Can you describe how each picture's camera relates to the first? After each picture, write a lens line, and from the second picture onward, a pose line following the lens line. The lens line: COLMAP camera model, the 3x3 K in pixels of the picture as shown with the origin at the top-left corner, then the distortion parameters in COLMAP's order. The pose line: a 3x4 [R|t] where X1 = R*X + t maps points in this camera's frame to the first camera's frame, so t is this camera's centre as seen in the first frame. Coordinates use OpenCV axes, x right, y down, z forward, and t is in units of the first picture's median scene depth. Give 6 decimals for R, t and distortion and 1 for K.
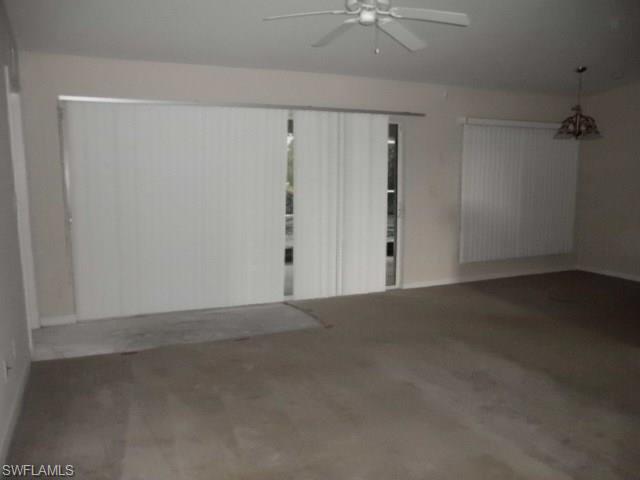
lens RADIAL K [[522.7, 0, 317.4], [0, 522.7, 240.5], [0, 0, 1]] dist [-0.083752, 0.033523]
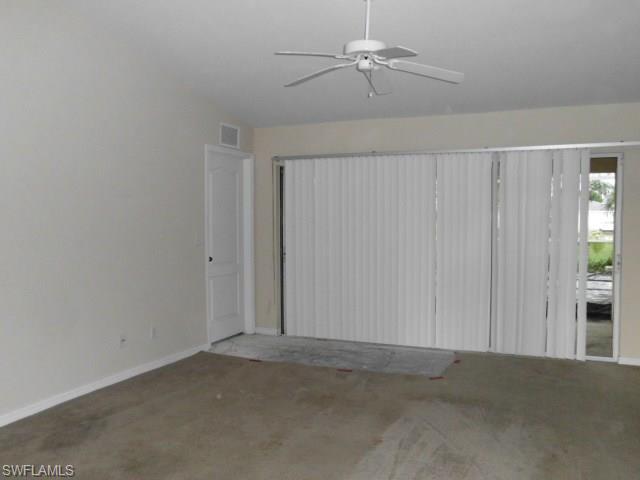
lens RADIAL K [[522.7, 0, 315.6], [0, 522.7, 236.9], [0, 0, 1]] dist [-0.083752, 0.033523]
pose [[0.708157, 0.026496, -0.705558, 0.524671], [-0.093029, 0.994085, -0.056041, -0.016621], [0.699900, 0.105323, 0.706433, 0.164385]]
